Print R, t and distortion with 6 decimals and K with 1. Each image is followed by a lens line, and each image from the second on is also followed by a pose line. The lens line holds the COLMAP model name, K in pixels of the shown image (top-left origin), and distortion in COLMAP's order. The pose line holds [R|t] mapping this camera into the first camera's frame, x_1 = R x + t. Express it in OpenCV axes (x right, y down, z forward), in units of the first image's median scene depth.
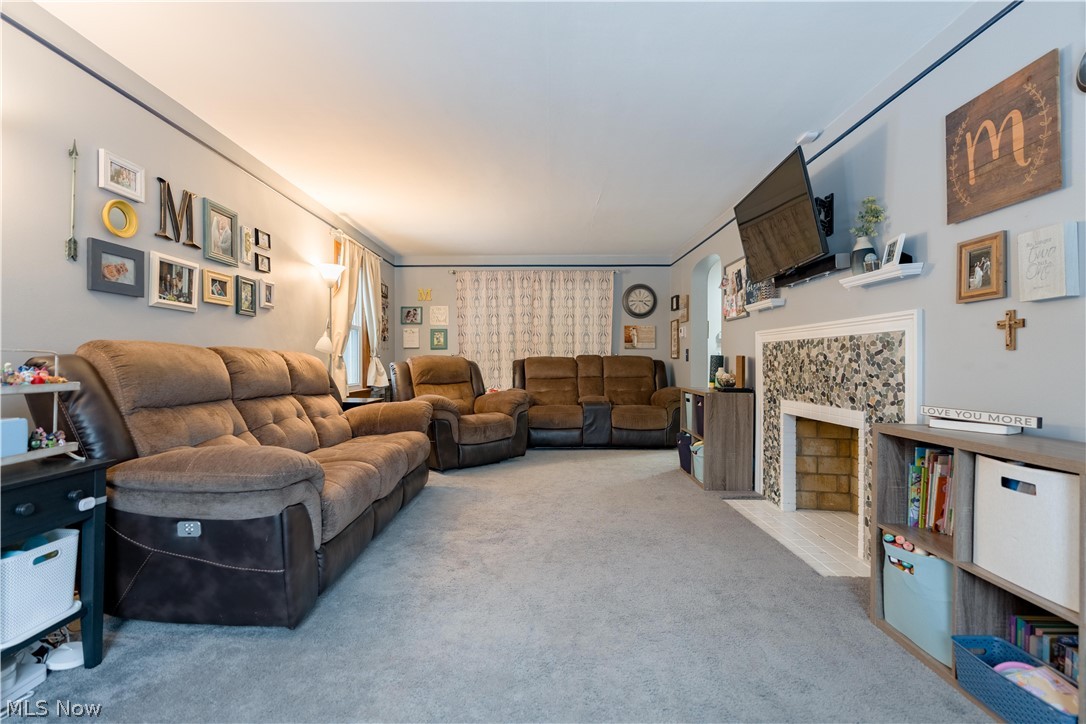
lens RADIAL K [[493.2, 0, 531.6], [0, 493.2, 360.7], [0, 0, 1]] dist [-0.007994, 0.002002]
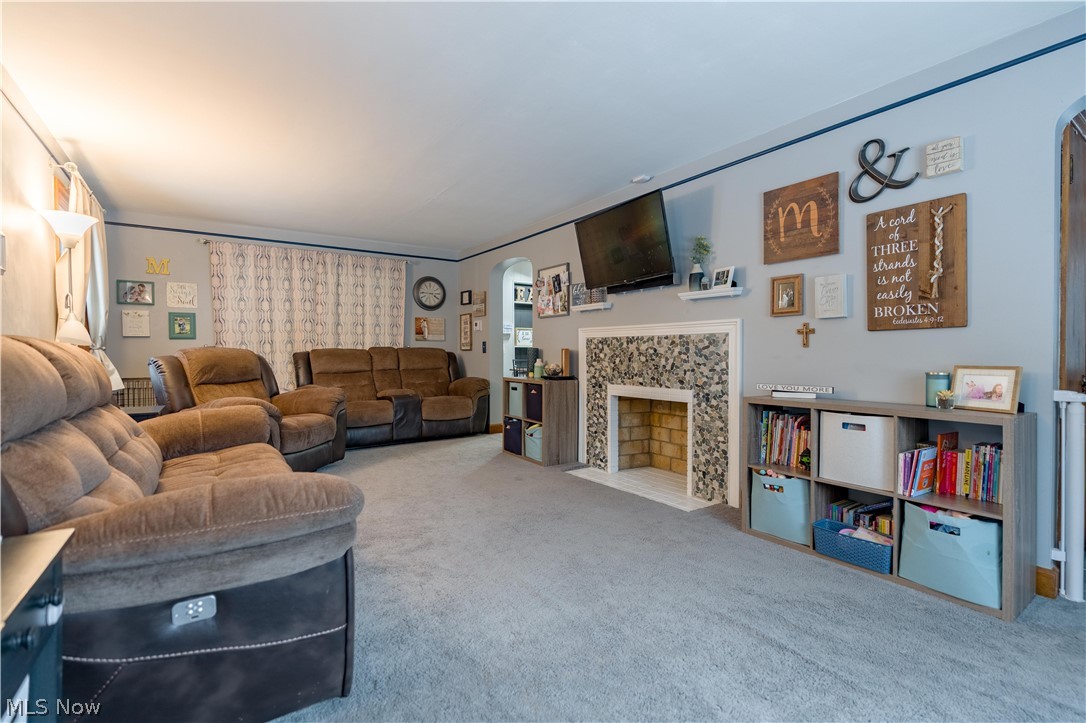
lens RADIAL K [[493.2, 0, 538.3], [0, 493.2, 359.2], [0, 0, 1]] dist [-0.007994, 0.002002]
pose [[0.812734, -0.012631, 0.582497, -0.481811], [0.003007, 0.999843, 0.017484, -0.008841], [-0.582627, -0.012459, 0.812644, 0.124800]]
